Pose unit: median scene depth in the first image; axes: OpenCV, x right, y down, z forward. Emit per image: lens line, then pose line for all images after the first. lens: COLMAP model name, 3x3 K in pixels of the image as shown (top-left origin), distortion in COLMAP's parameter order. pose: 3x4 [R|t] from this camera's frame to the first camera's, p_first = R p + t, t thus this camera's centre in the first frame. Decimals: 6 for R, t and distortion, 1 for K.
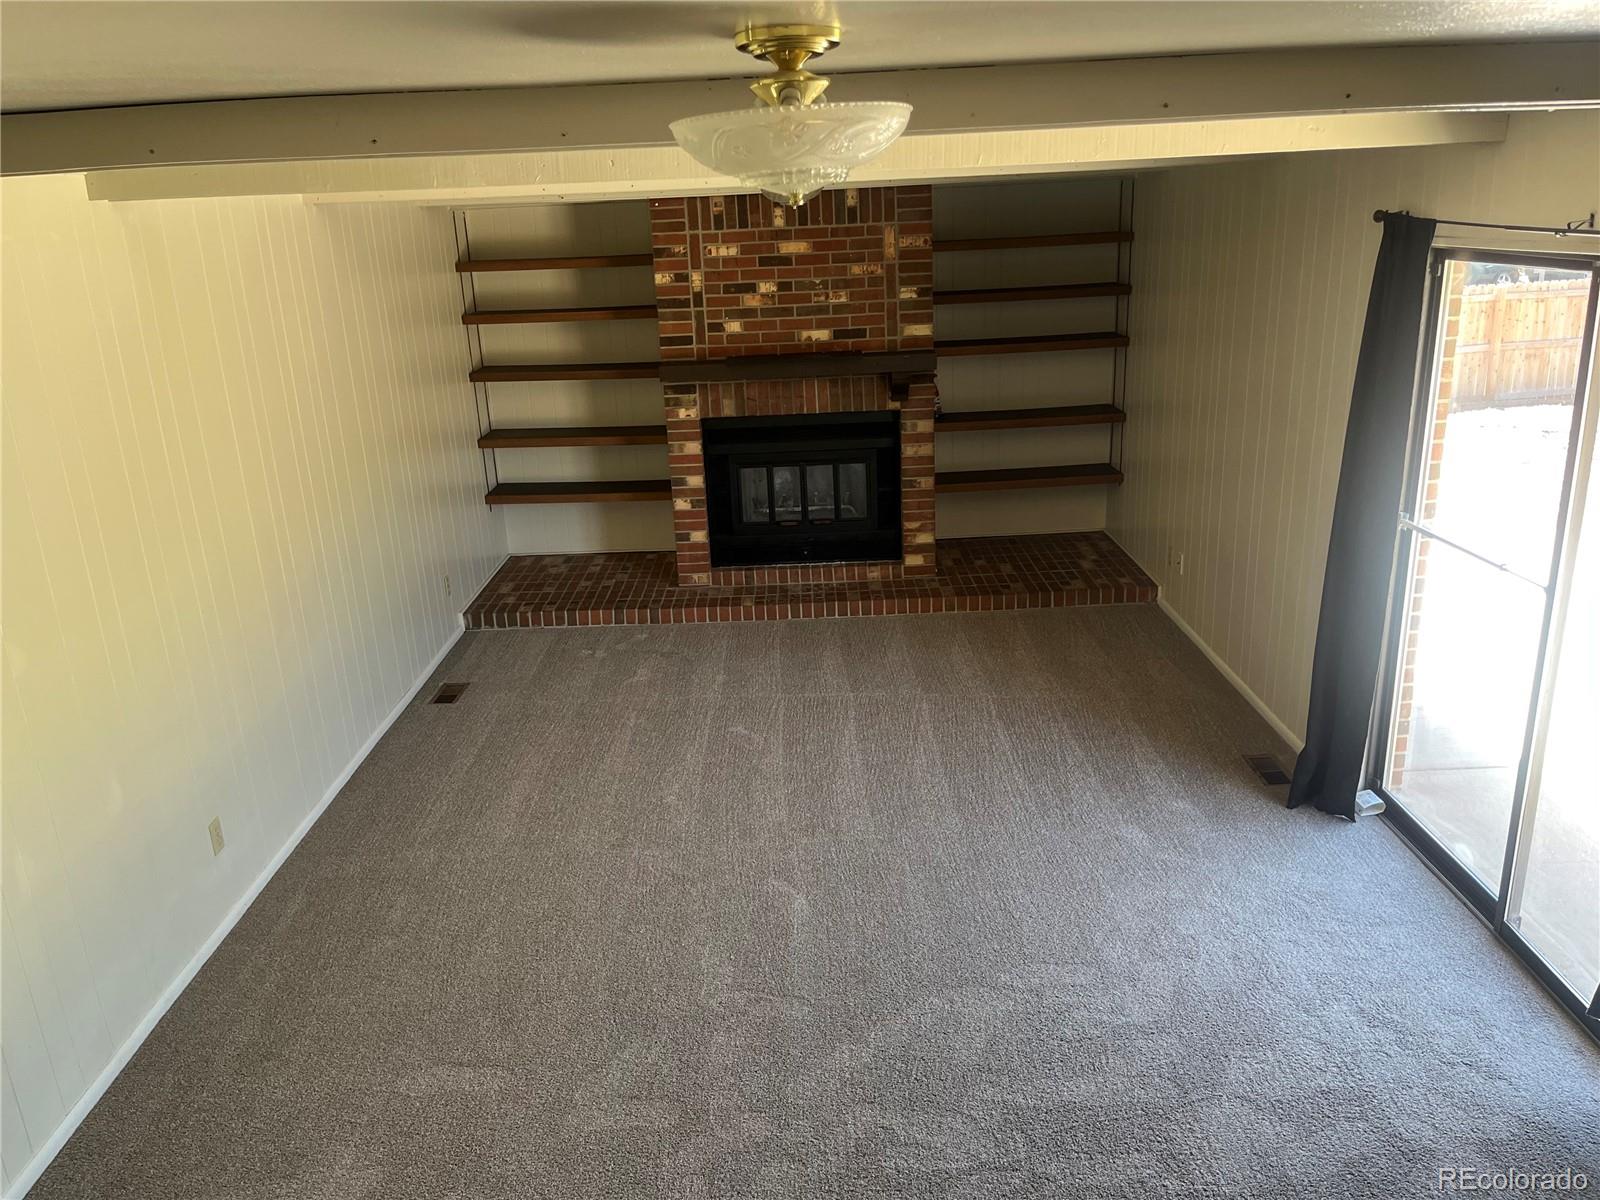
lens RADIAL K [[1214.4, 0, 799.0], [0, 1214.4, 611.1], [0, 0, 1]] dist [0.065203, -0.074200]
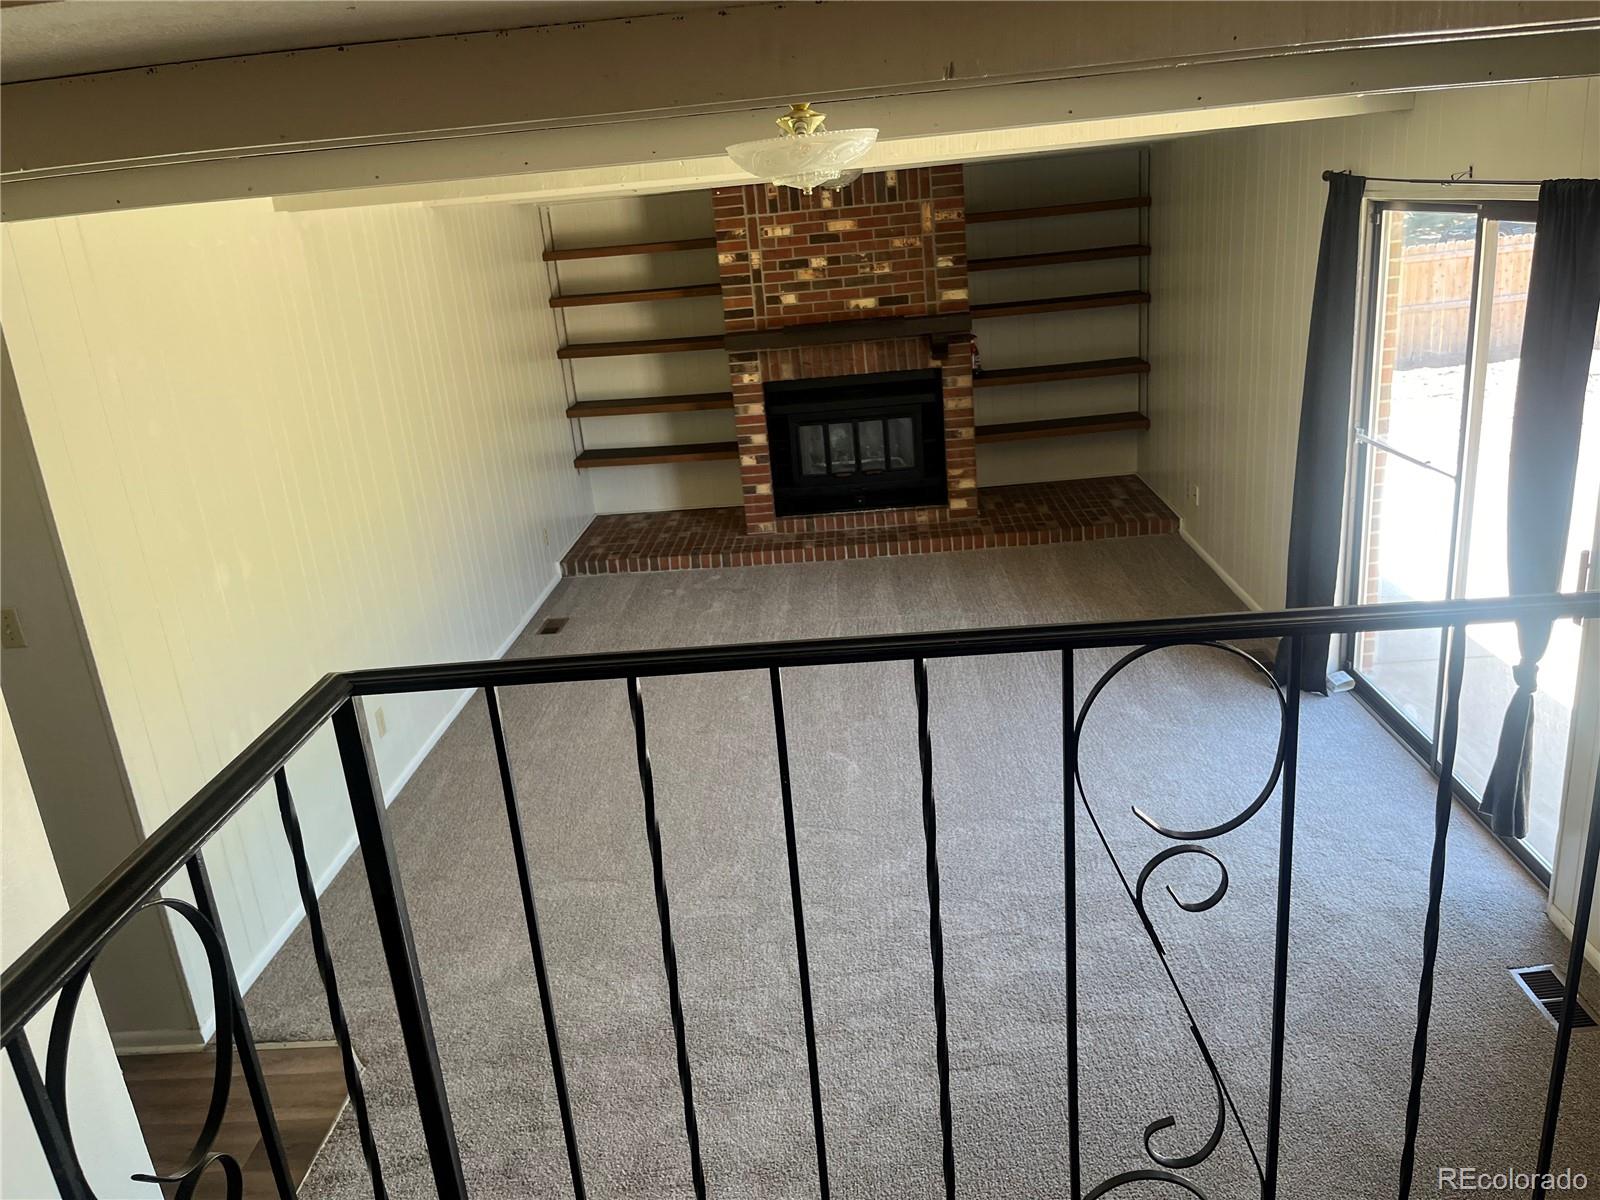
lens RADIAL K [[1214.4, 0, 799.0], [0, 1214.4, 611.1], [0, 0, 1]] dist [0.065203, -0.074200]
pose [[0.997902, -0.026372, -0.059129, 0.013547], [0.027207, 0.999540, 0.013368, 0.038241], [0.058749, -0.014949, 0.998161, -0.121272]]
